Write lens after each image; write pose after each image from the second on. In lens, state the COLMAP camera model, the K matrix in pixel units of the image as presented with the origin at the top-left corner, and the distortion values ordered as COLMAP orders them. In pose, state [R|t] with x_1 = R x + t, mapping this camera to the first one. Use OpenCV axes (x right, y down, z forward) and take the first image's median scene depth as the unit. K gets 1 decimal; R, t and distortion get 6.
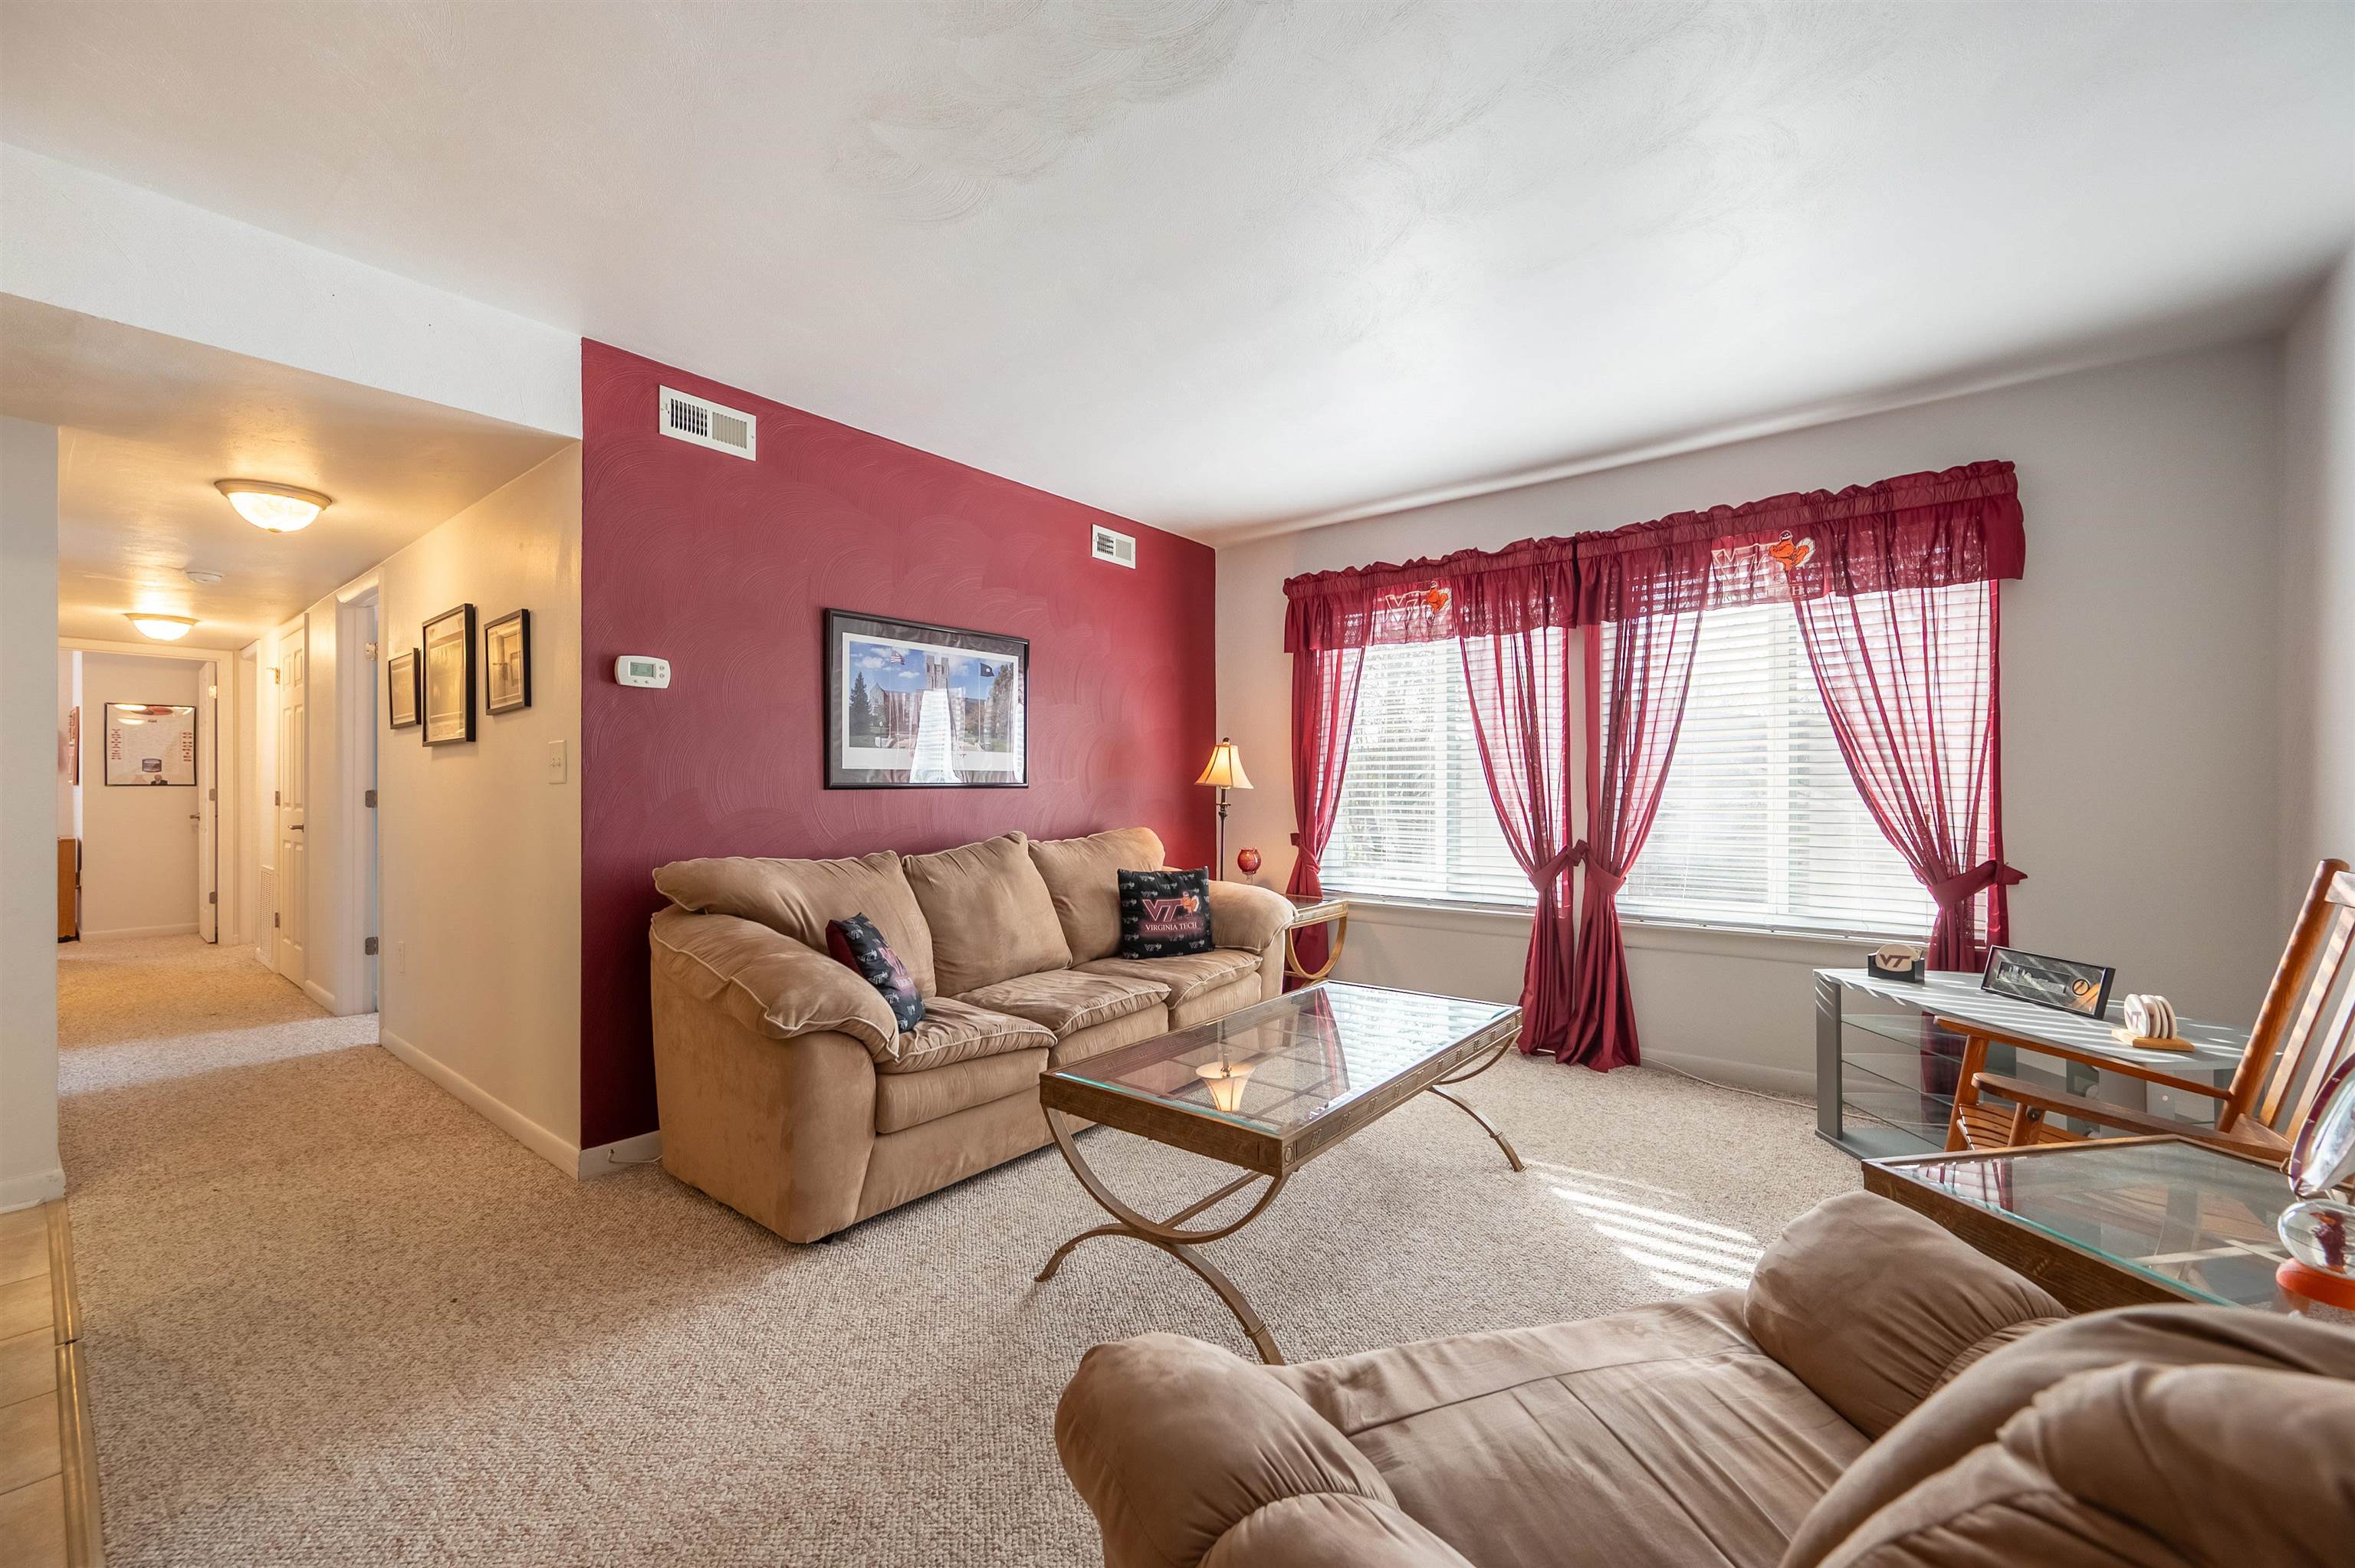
lens RADIAL K [[930.8, 0, 1174.4], [0, 930.8, 790.6], [0, 0, 1]] dist [-0.000411, 0.000011]
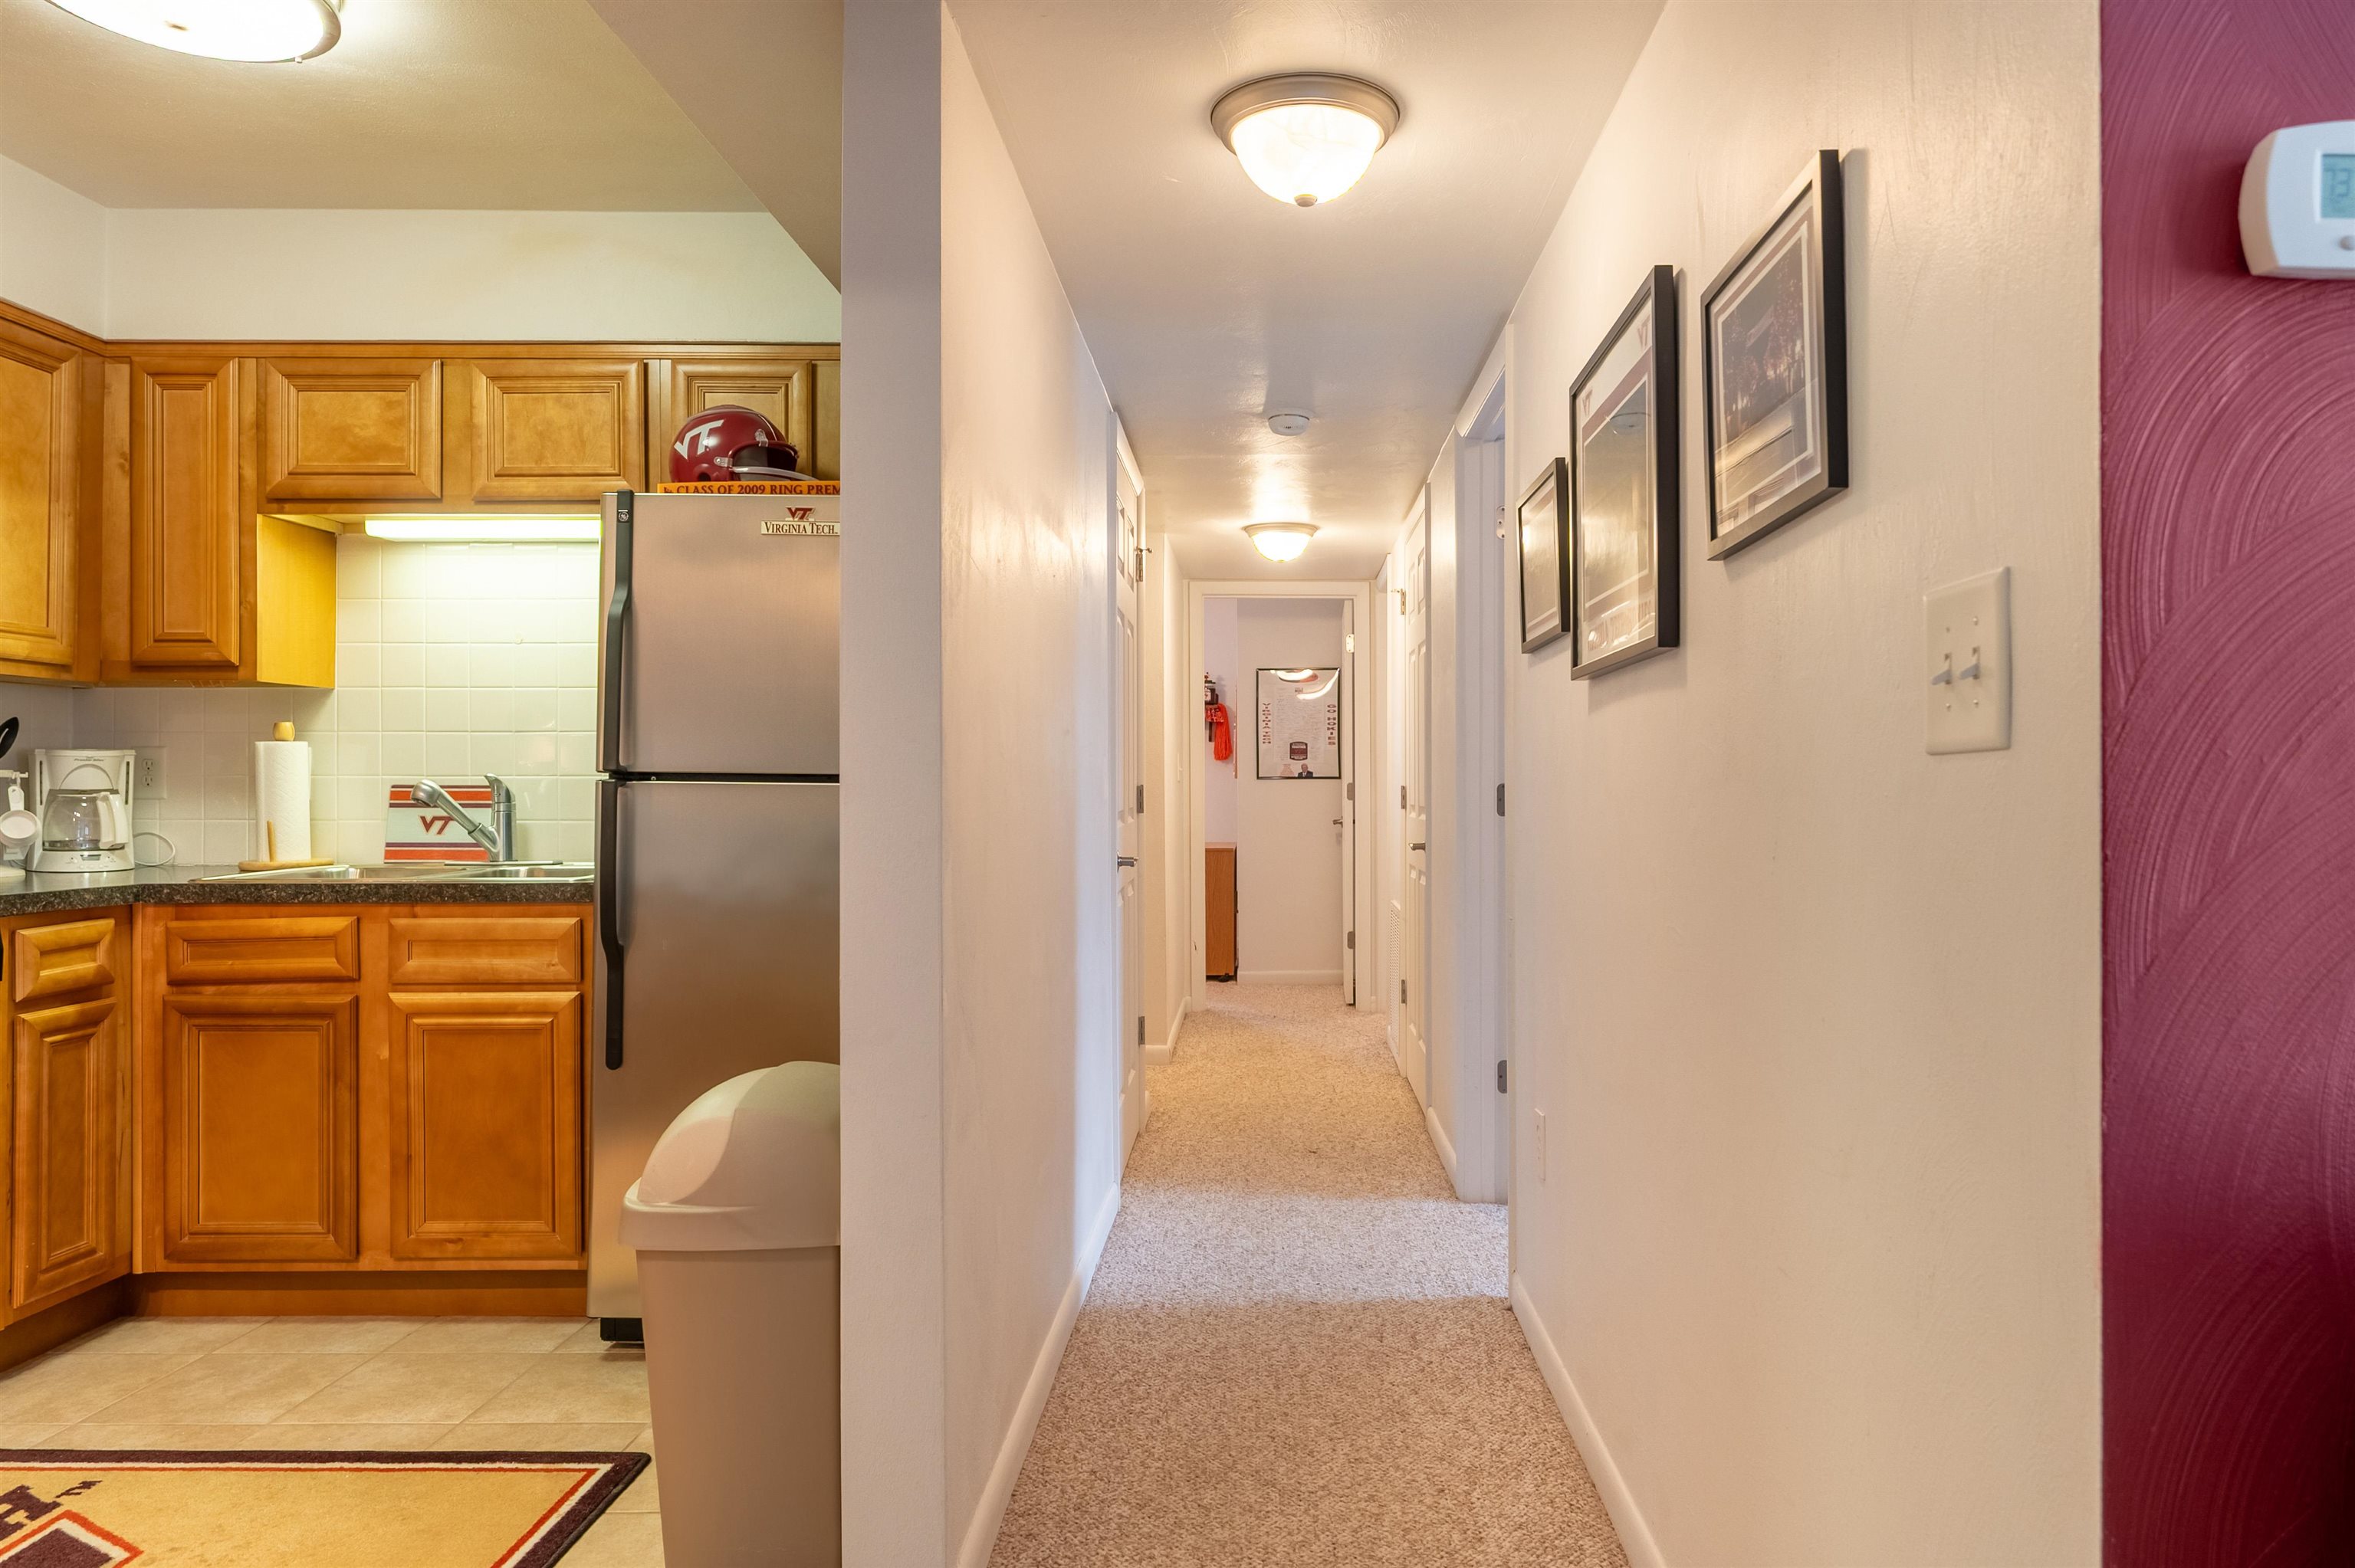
lens RADIAL K [[1518.7, 0, 1280.5], [0, 1518.7, 784.3], [0, 0, 1]] dist [-0.003923, -0.001344]
pose [[0.631253, -0.001197, -0.775576, -0.348551], [0.000668, 0.999999, -0.001000, 0.000634], [0.775576, 0.000113, 0.631254, 0.451855]]
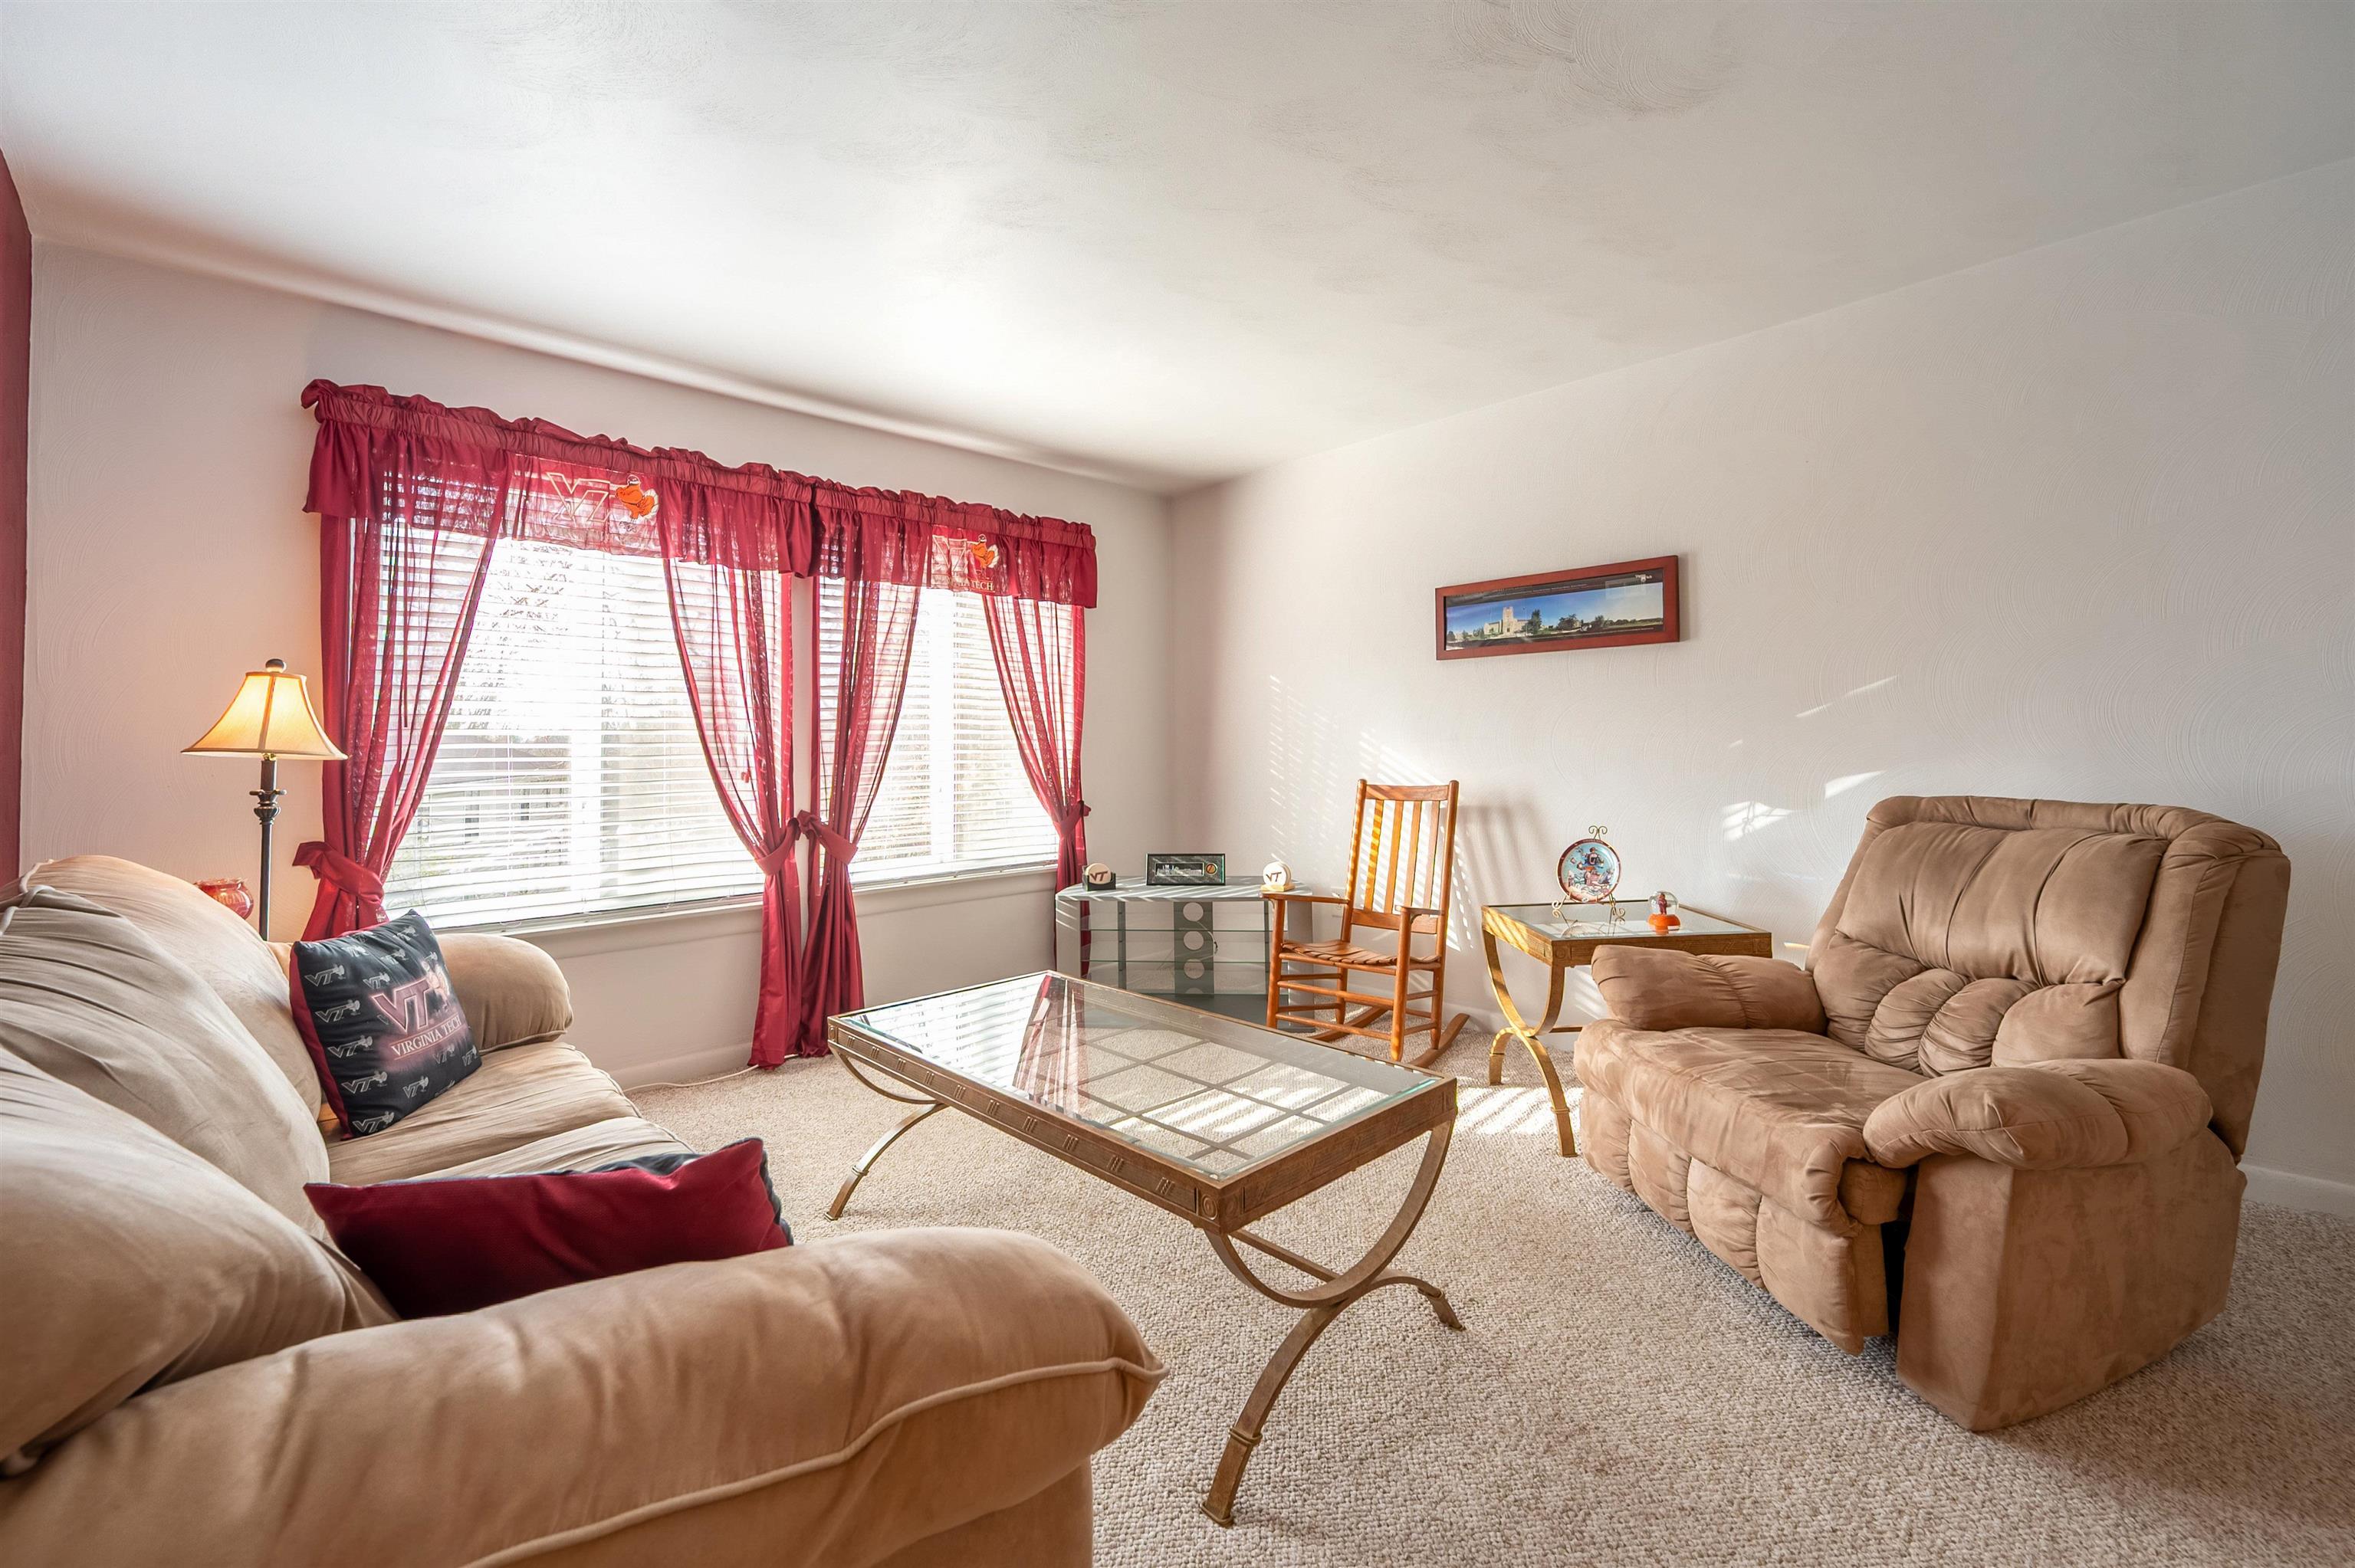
lens RADIAL K [[961.0, 0, 1178.5], [0, 961.0, 712.8], [0, 0, 1]] dist [0.000930, 0.000471]
pose [[0.129393, 0.037024, 0.990902, -0.471983], [0.017311, 0.999066, -0.039590, 0.001423], [-0.991442, 0.022277, 0.128632, 0.541998]]
